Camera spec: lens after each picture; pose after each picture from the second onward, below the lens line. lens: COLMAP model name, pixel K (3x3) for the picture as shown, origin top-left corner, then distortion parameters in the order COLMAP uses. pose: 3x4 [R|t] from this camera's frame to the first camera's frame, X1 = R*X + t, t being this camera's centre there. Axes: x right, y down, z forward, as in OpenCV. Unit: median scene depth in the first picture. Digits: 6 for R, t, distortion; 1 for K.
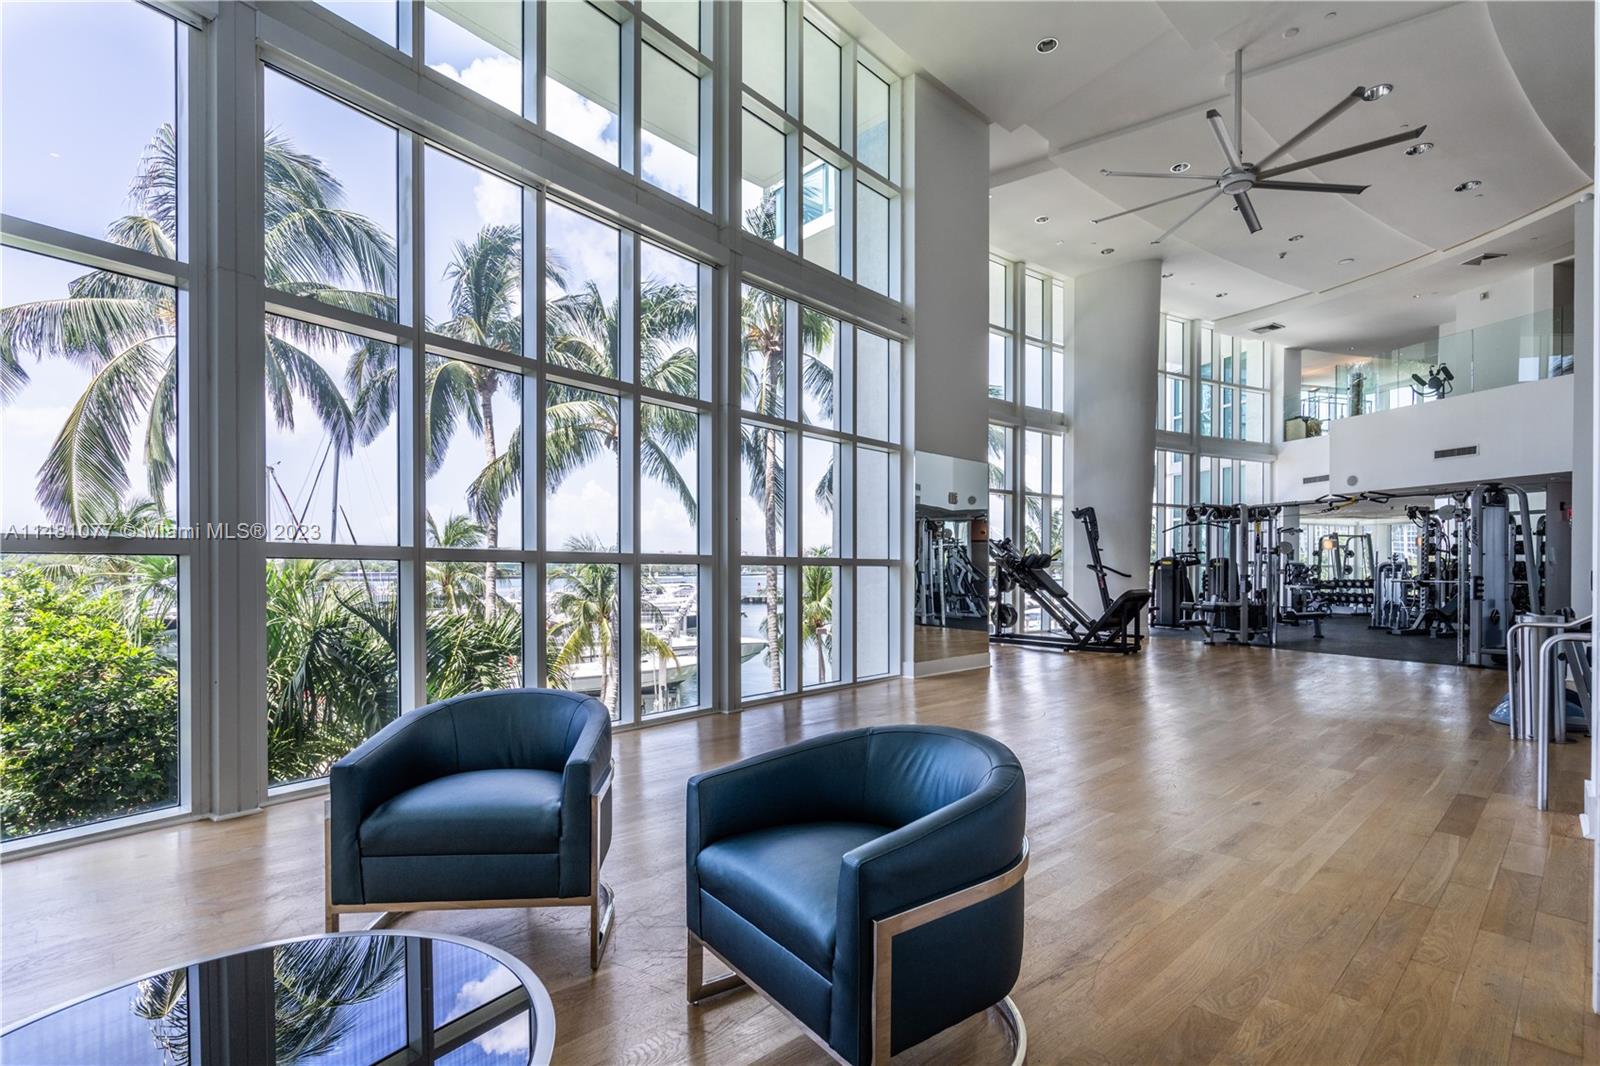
lens RADIAL K [[755.5, 0, 777.8], [0, 755.5, 570.5], [0, 0, 1]] dist [0.005448, -0.001868]
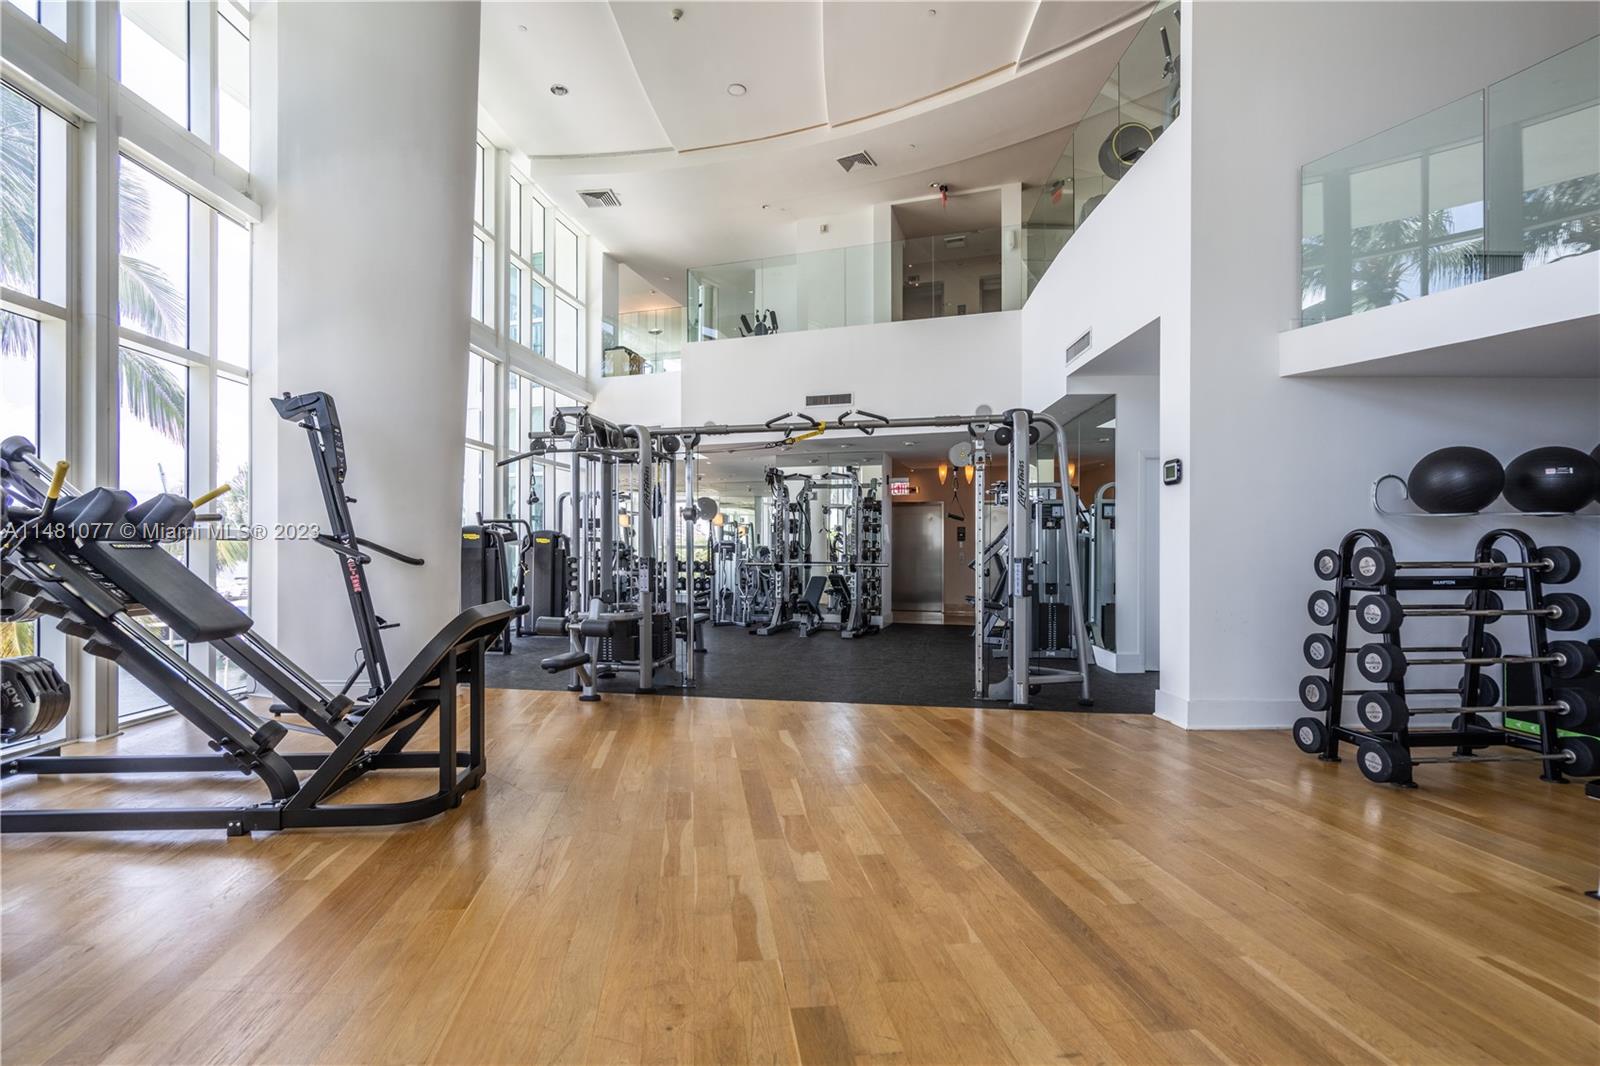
lens RADIAL K [[755.5, 0, 799.3], [0, 755.5, 549.5], [0, 0, 1]] dist [0.005448, -0.001868]
pose [[0.566293, 0.002259, 0.824201, 0.223842], [0.001917, 0.999990, -0.004058, 0.002002], [-0.824202, 0.003878, 0.566283, 0.561830]]
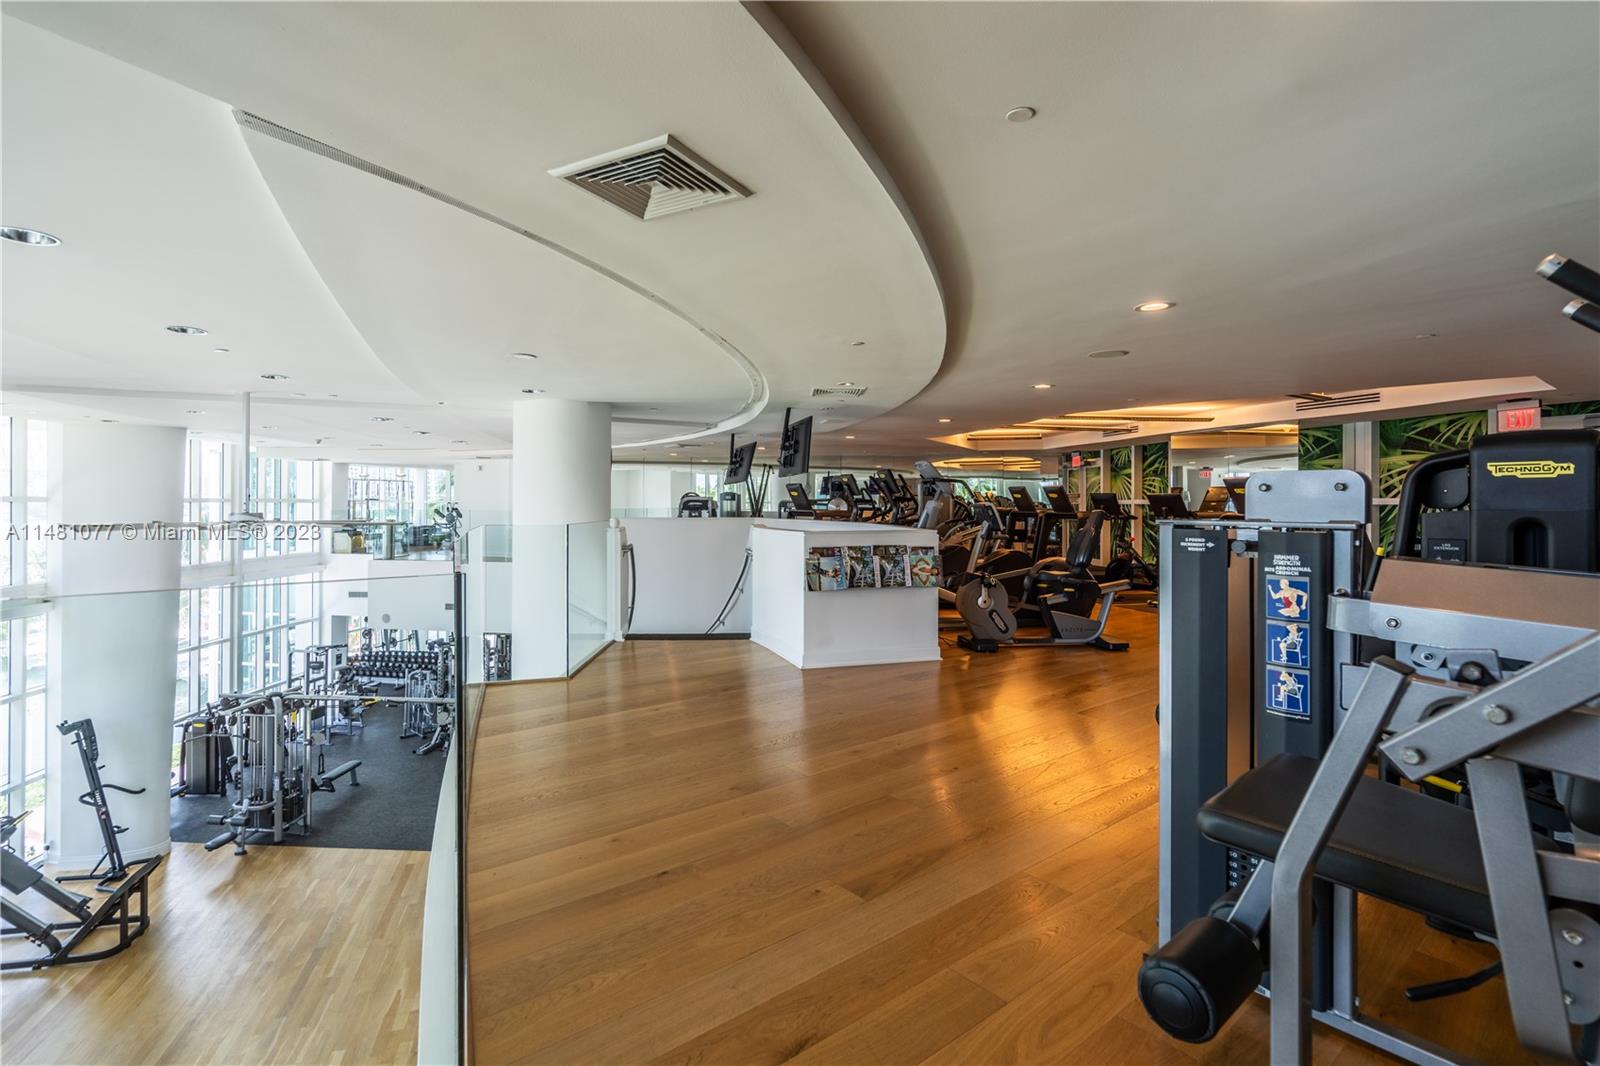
lens RADIAL K [[755.5, 0, 797.5], [0, 755.5, 491.1], [0, 0, 1]] dist [0.005448, -0.001868]
pose [[0.441551, 0.005165, 0.897221, 0.015266], [0.005173, 0.999952, -0.008302, -0.321320], [-0.897221, 0.008307, 0.441503, -0.057162]]
